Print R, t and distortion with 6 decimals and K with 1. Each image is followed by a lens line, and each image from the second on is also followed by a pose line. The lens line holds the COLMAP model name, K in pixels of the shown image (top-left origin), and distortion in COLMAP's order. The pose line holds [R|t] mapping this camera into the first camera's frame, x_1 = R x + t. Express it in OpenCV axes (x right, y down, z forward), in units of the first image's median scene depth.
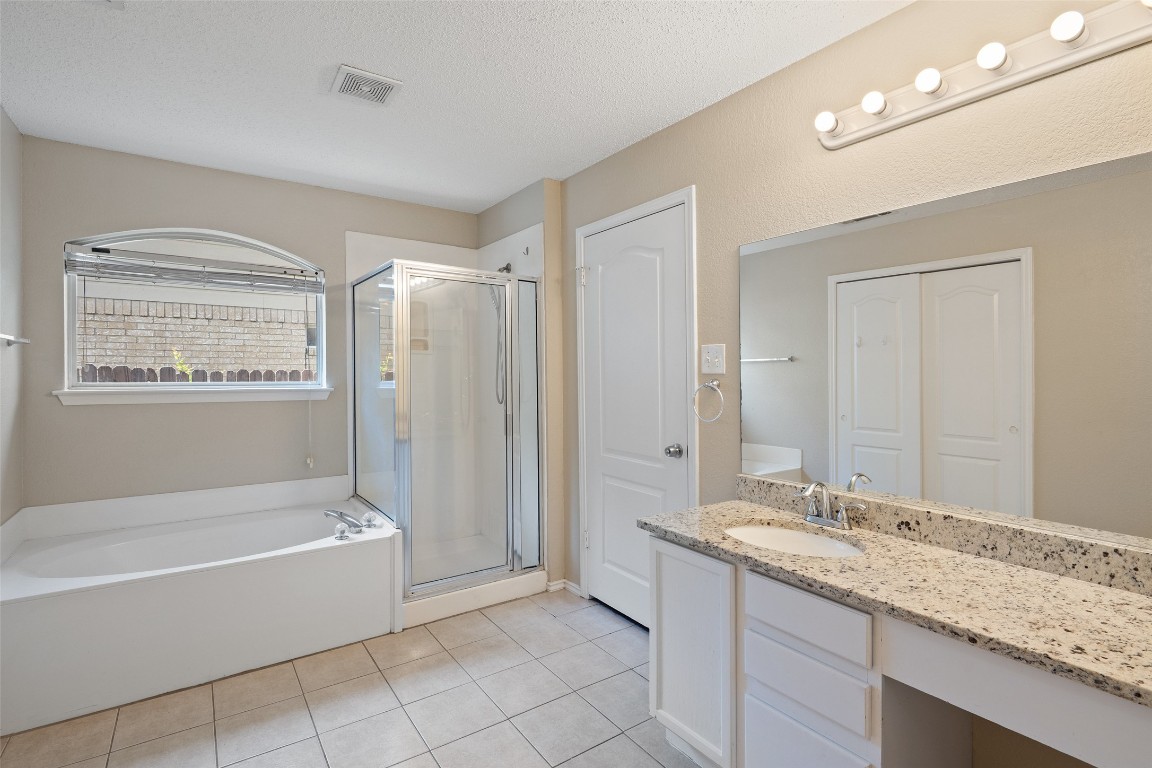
lens RADIAL K [[527.5, 0, 574.4], [0, 527.5, 388.2], [0, 0, 1]] dist [0.003148, -0.007718]
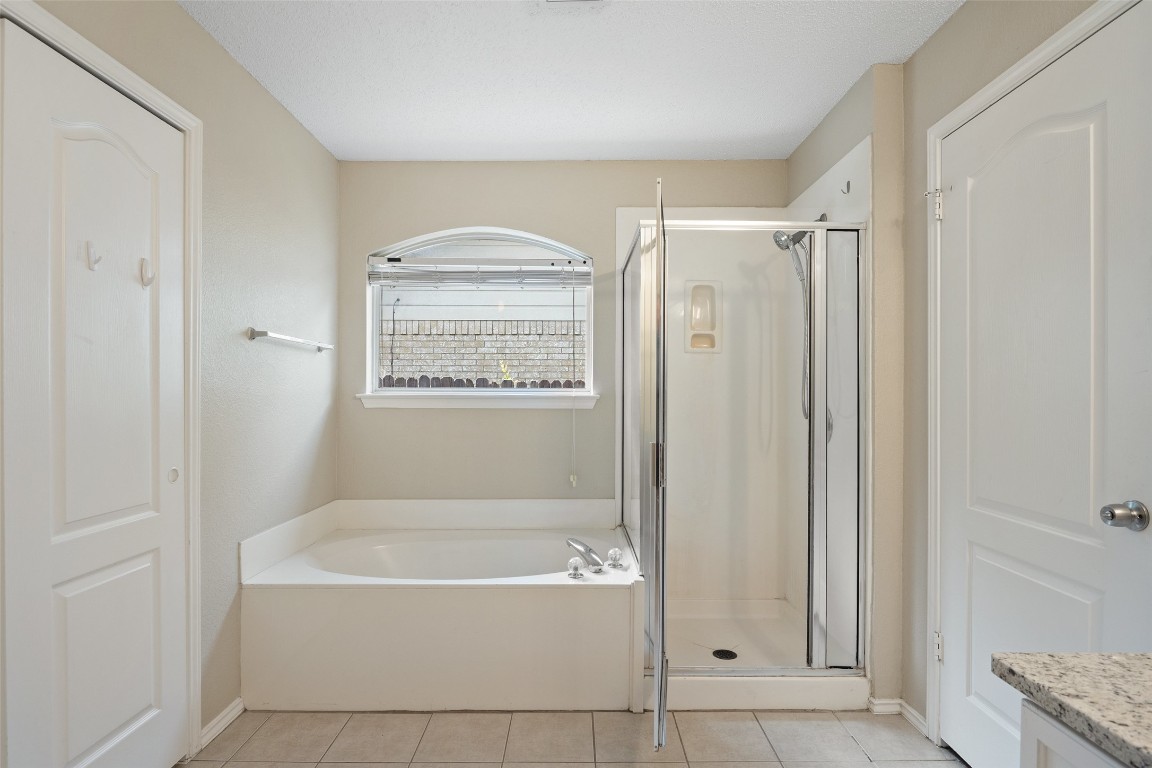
lens RADIAL K [[596.7, 0, 576.0], [0, 596.7, 410.6], [0, 0, 1]] dist [-0.002550, -0.008436]
pose [[0.823643, 0.015533, -0.566897, 0.060629], [-0.014711, 0.999874, 0.006022, 0.021205], [0.566919, 0.003380, 0.823767, 0.205663]]
